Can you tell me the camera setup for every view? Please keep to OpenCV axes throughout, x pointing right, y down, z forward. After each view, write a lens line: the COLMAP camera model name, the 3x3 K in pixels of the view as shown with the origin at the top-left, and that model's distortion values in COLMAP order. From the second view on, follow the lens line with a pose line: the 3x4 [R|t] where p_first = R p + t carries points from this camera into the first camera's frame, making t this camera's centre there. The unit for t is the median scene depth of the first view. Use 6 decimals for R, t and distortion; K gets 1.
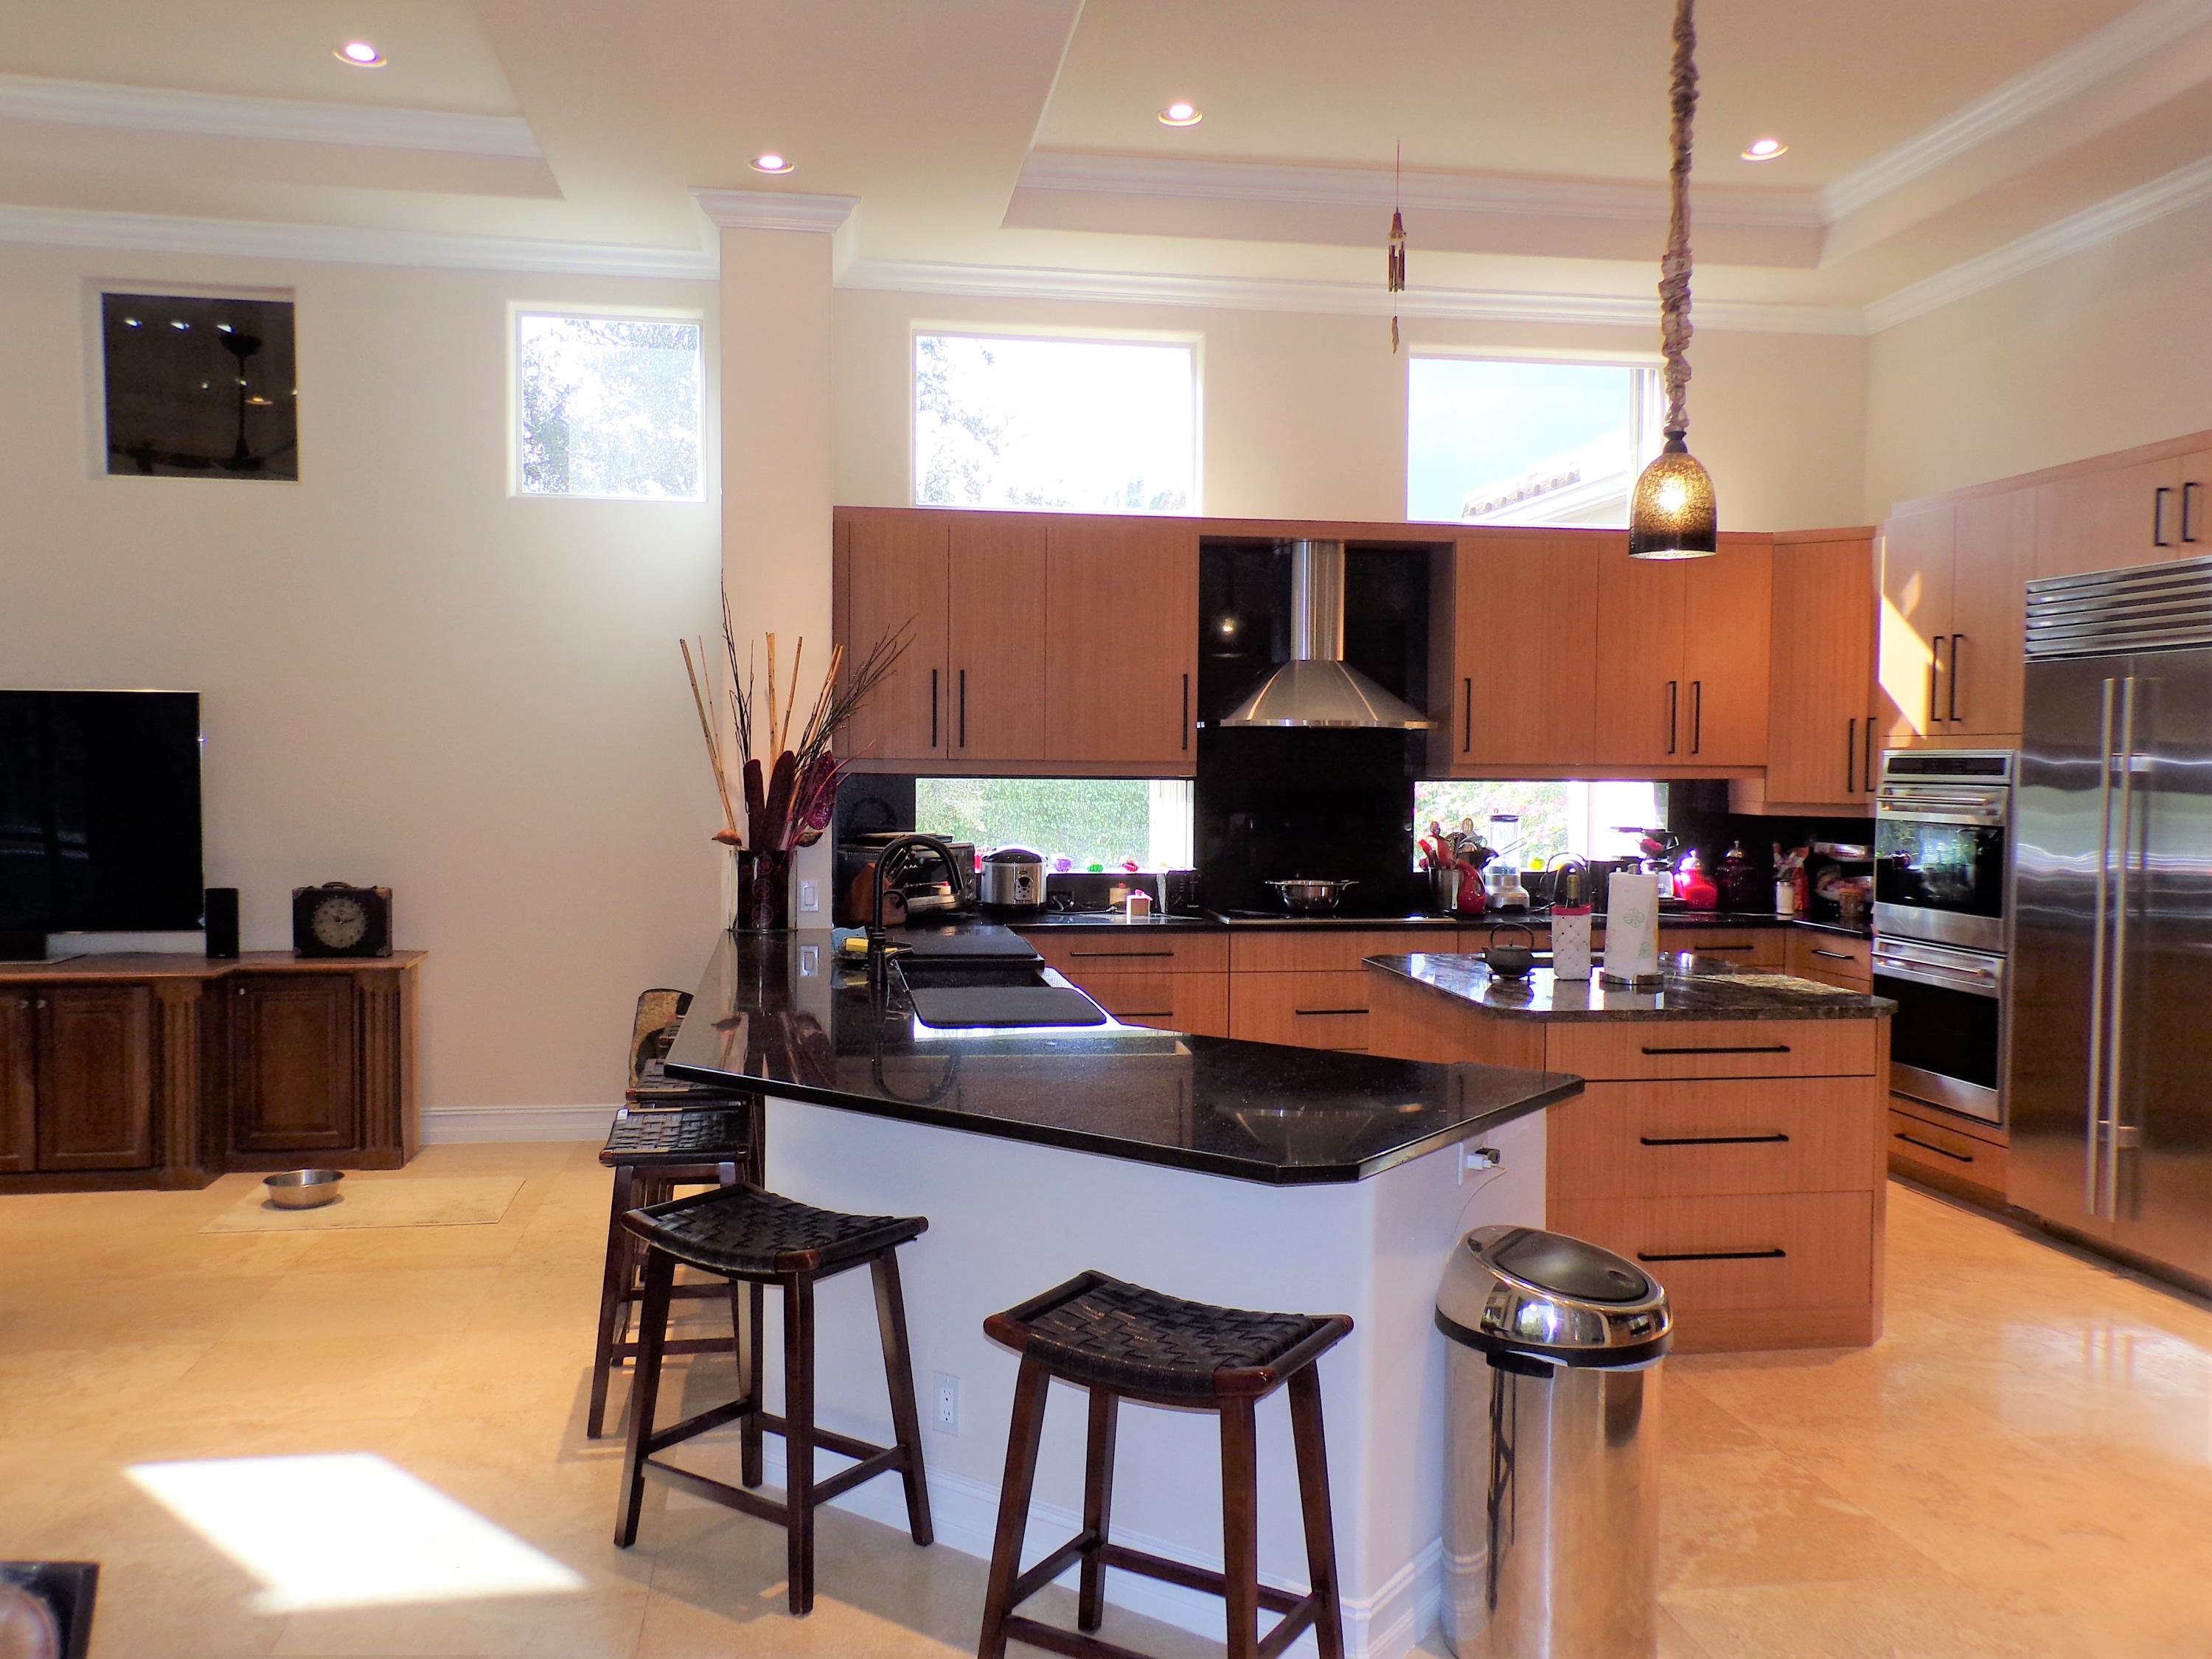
lens RADIAL K [[1788.1, 0, 1101.9], [0, 1788.1, 841.5], [0, 0, 1]] dist [0.019726, 0.006154]
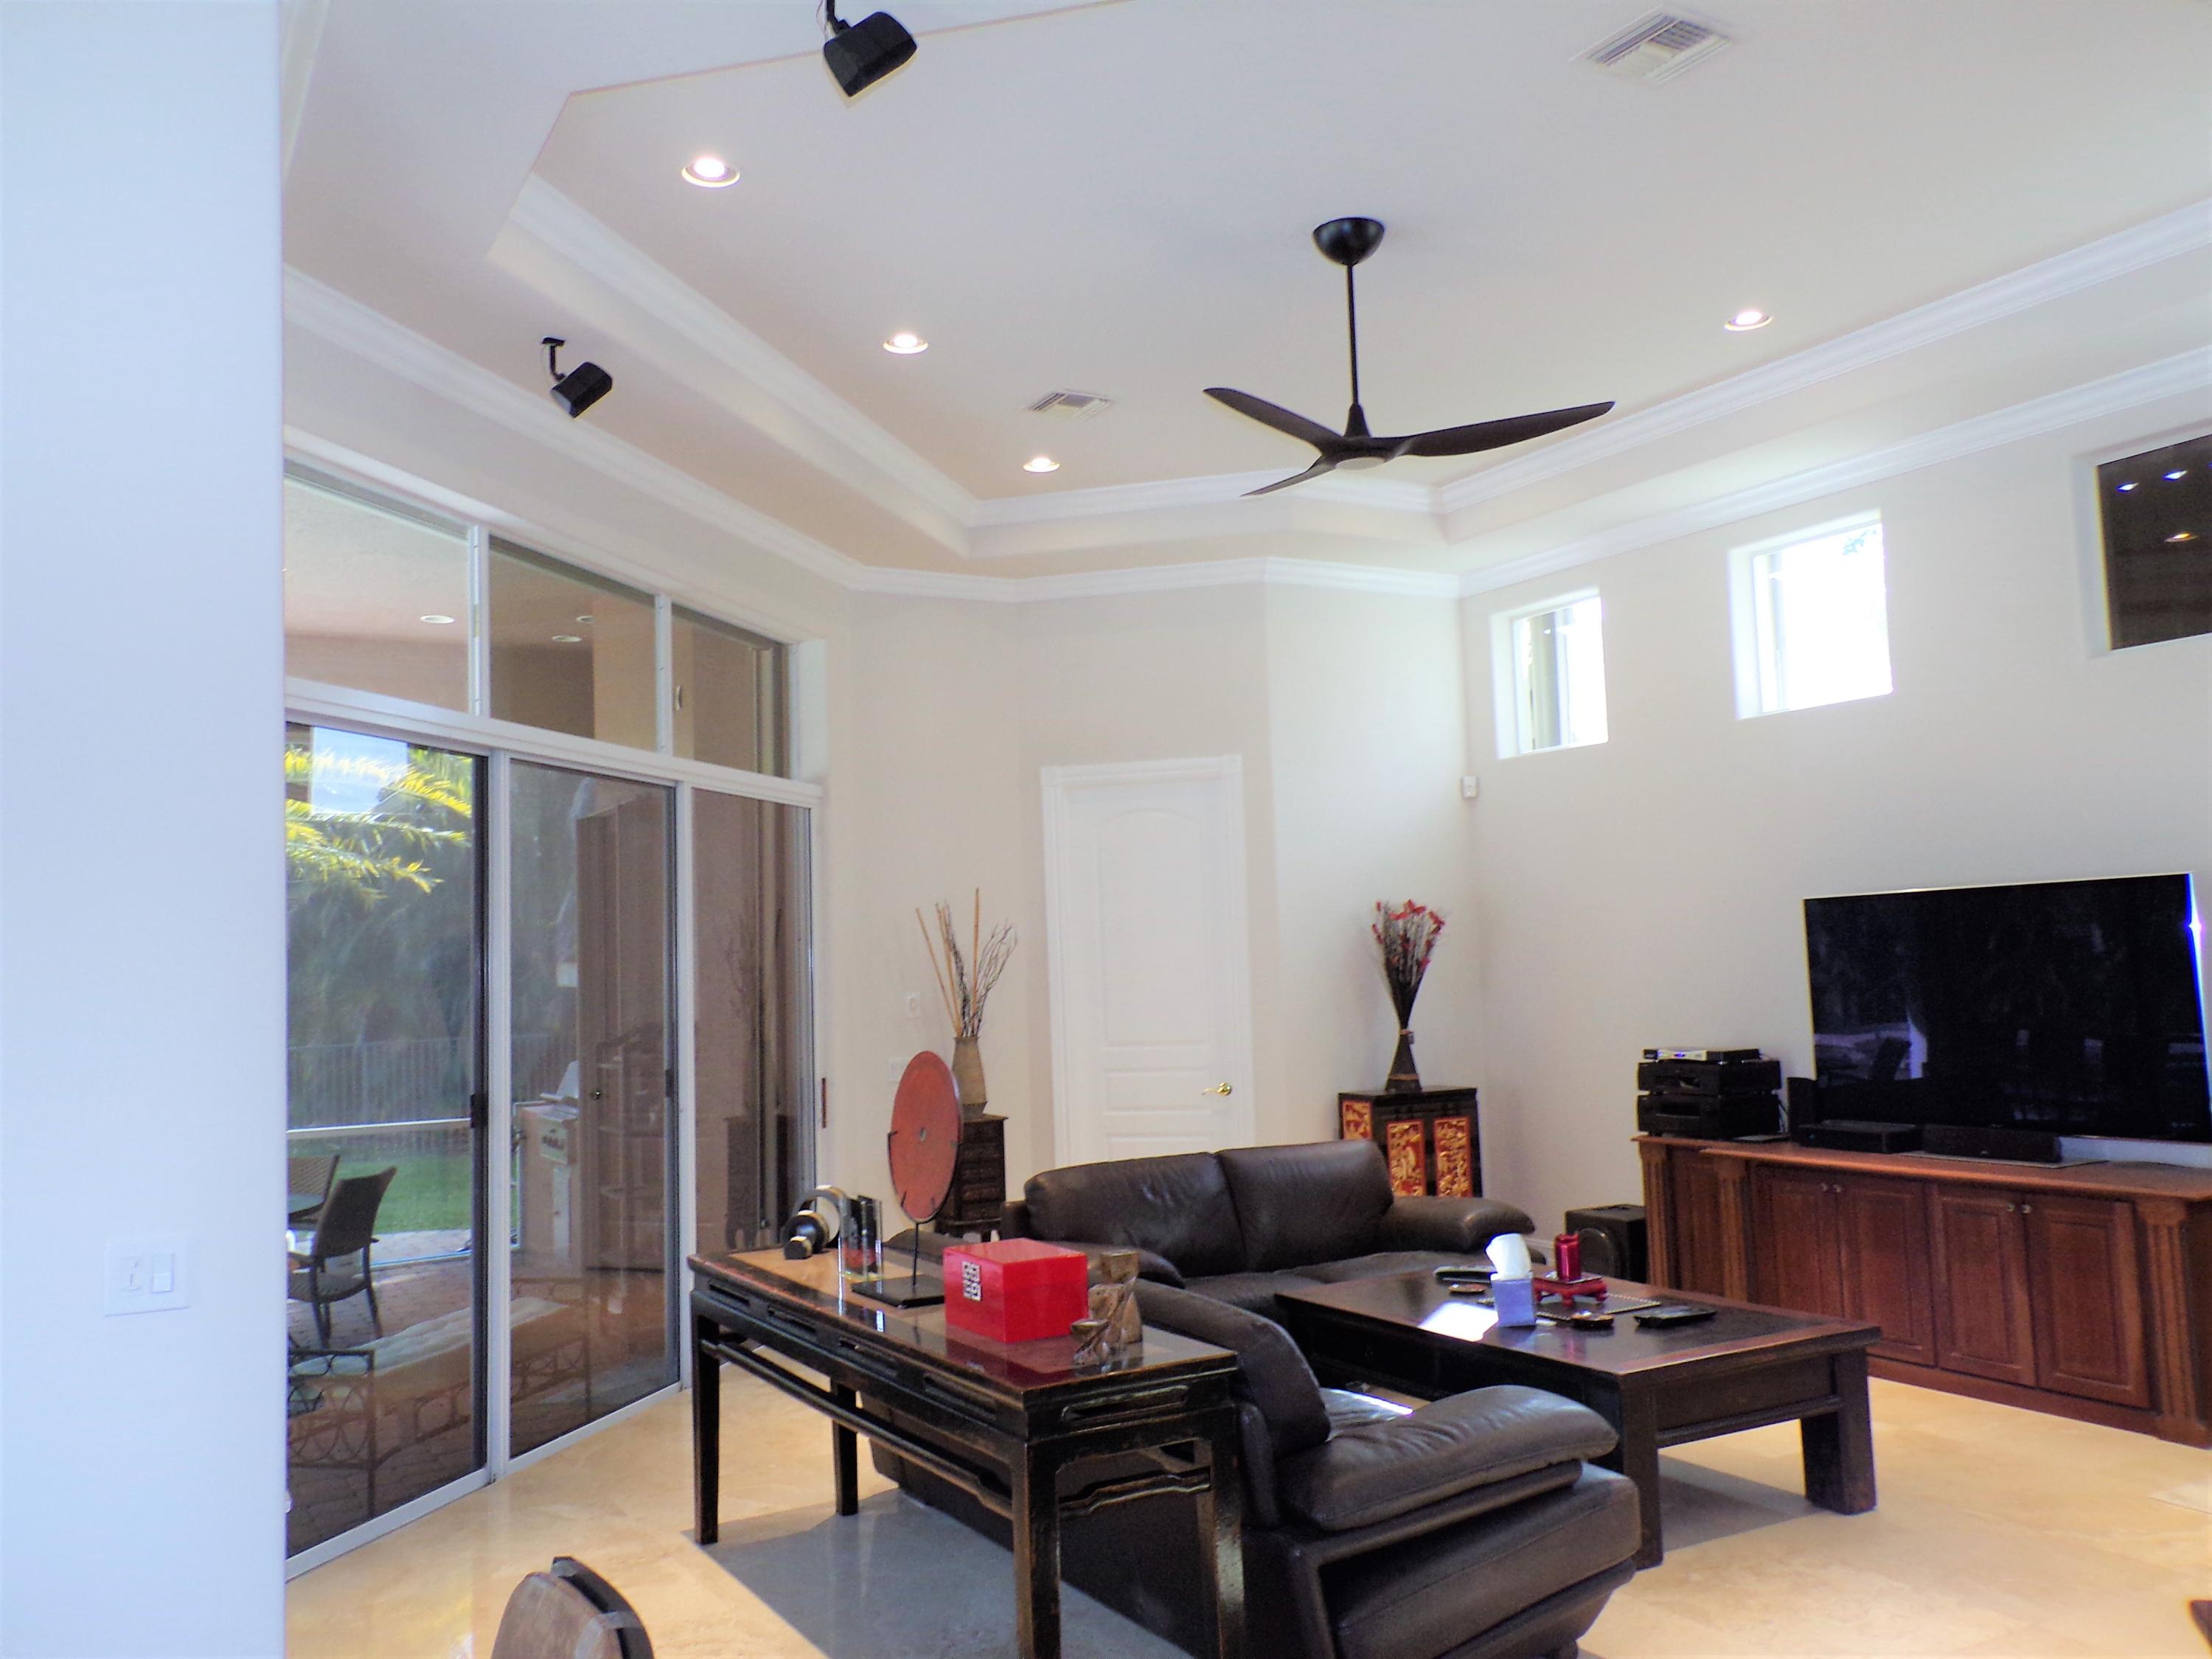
lens RADIAL K [[1800.8, 0, 1115.4], [0, 1800.8, 837.9], [0, 0, 1]] dist [0.033040, 0.009024]
pose [[0.353461, -0.092296, -0.930885, 0.149645], [-0.002906, 0.995008, -0.099757, -0.008136], [0.935445, 0.037965, 0.351428, 0.179725]]
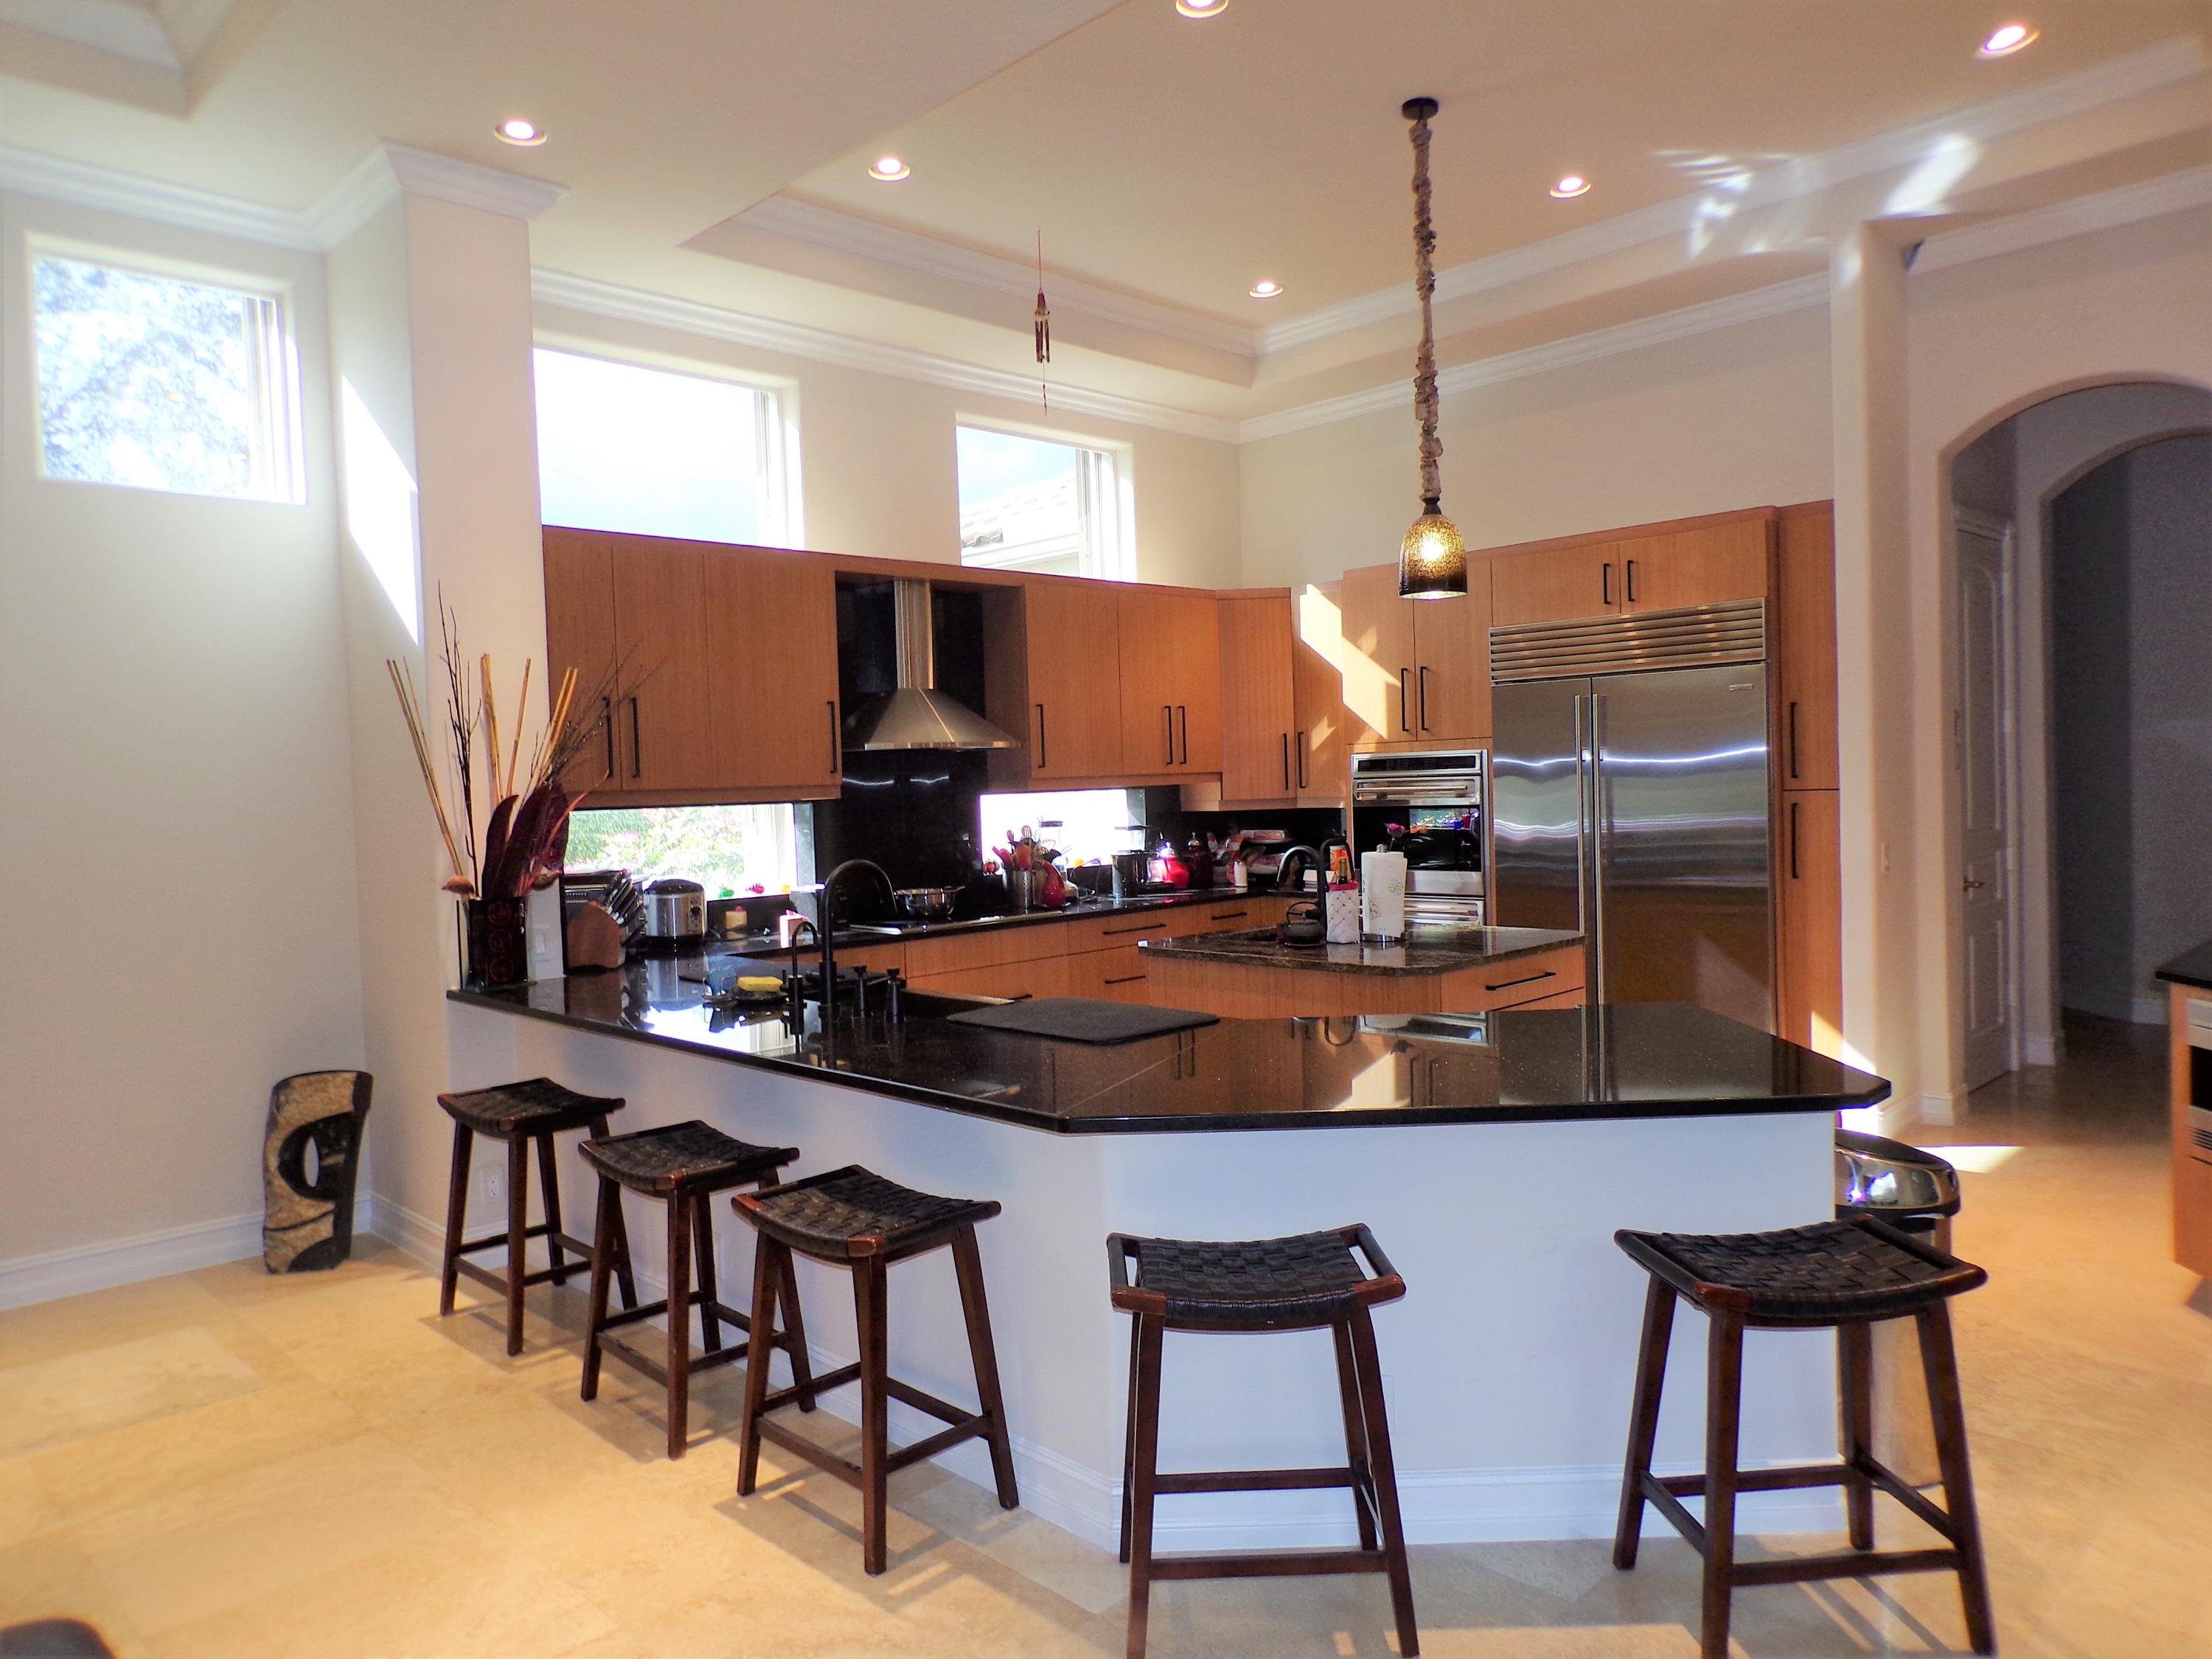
lens RADIAL K [[1490.3, 0, 1105.5], [0, 1490.3, 832.0], [0, 0, 1]] dist [-0.001670, 0.004047]
pose [[0.817220, -0.055807, 0.573618, -0.347654], [0.065973, 0.997817, 0.003087, -0.009359], [-0.572537, 0.035321, 0.819117, 0.204788]]
